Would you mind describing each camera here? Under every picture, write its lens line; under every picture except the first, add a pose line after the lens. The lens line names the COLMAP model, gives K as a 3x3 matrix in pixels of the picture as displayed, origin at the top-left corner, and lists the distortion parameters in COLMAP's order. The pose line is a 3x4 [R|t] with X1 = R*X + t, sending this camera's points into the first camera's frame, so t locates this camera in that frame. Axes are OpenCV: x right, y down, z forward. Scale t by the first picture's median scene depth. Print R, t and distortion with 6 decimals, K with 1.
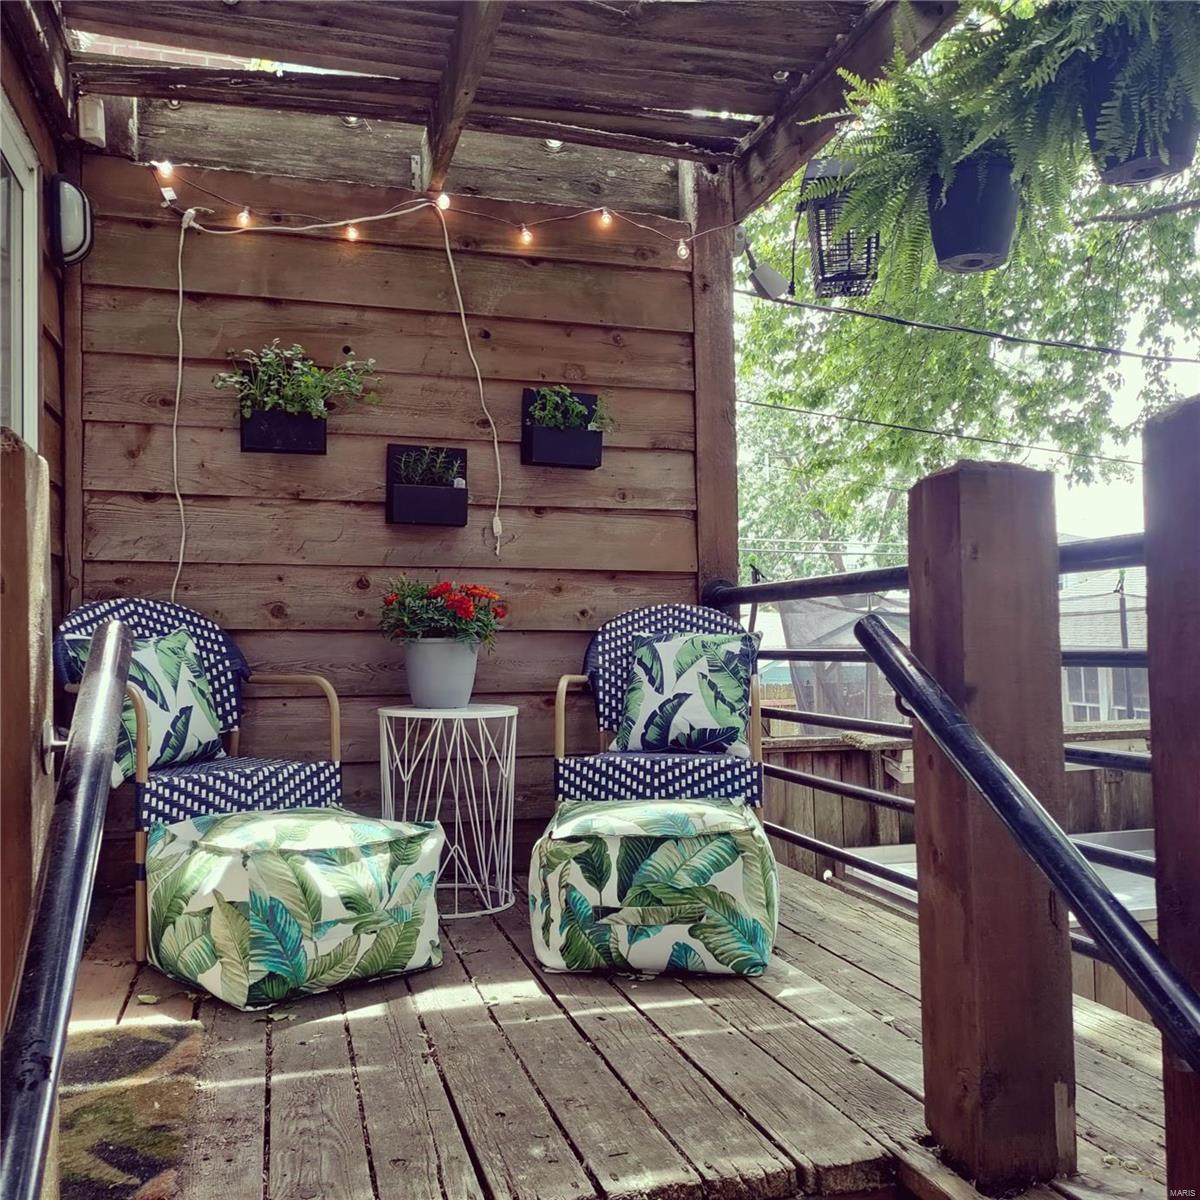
lens RADIAL K [[1148.7, 0, 591.1], [0, 1148.7, 601.6], [0, 0, 1]] dist [0.014491, -0.010982]
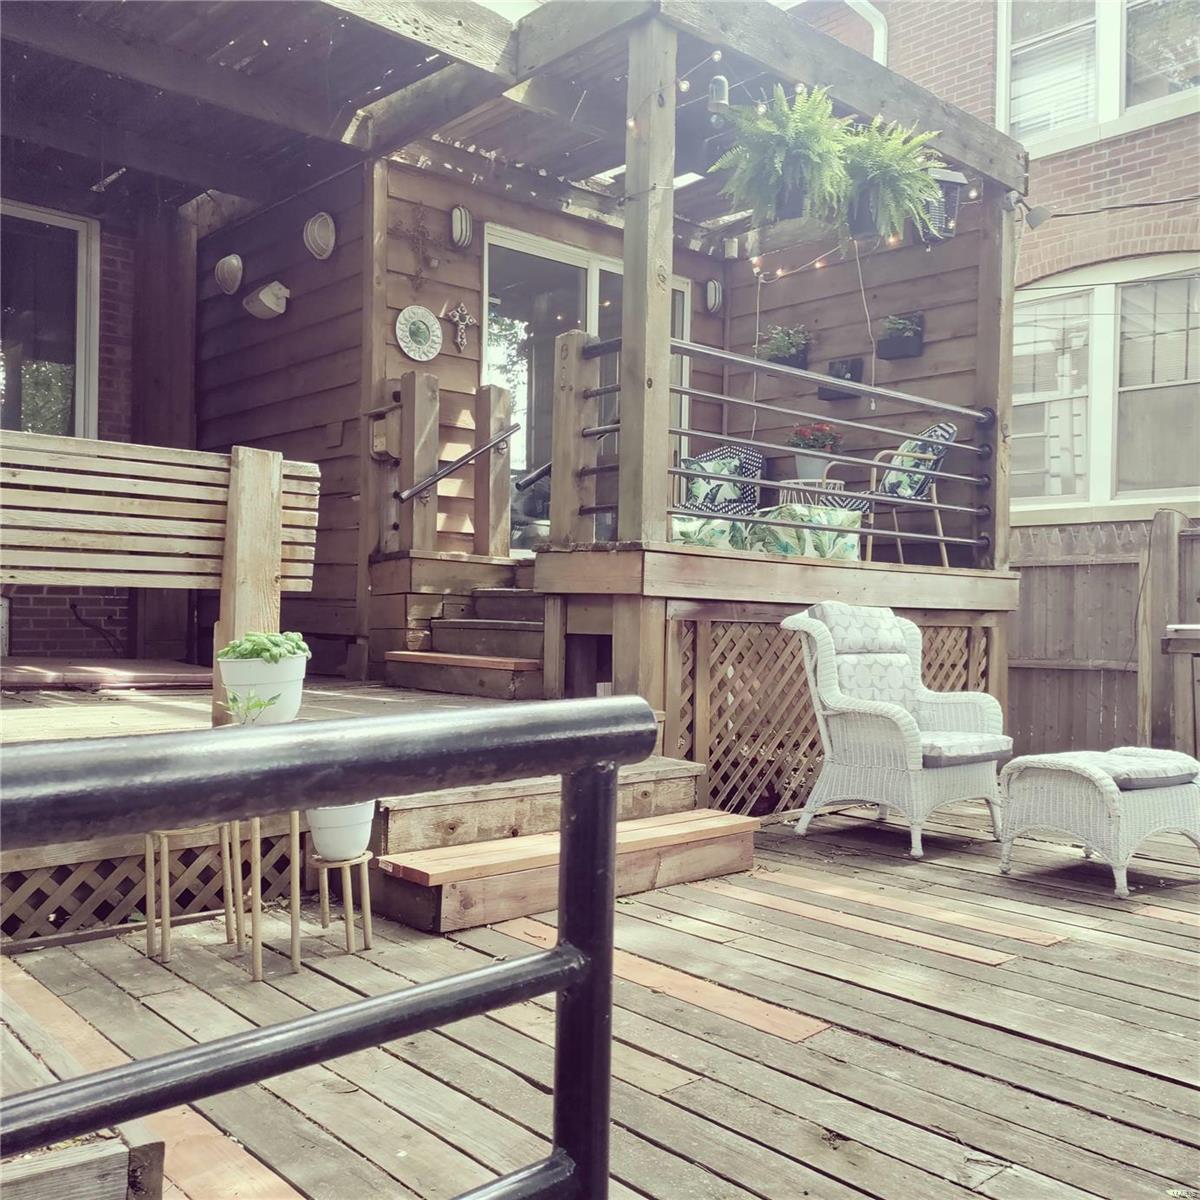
lens RADIAL K [[1148.7, 0, 591.1], [0, 1148.7, 601.6], [0, 0, 1]] dist [0.014491, -0.010982]
pose [[0.443166, 0.015056, -0.896313, 1.478782], [0.009349, 0.999727, 0.021416, 0.241965], [0.896391, -0.017871, 0.442904, -0.305682]]
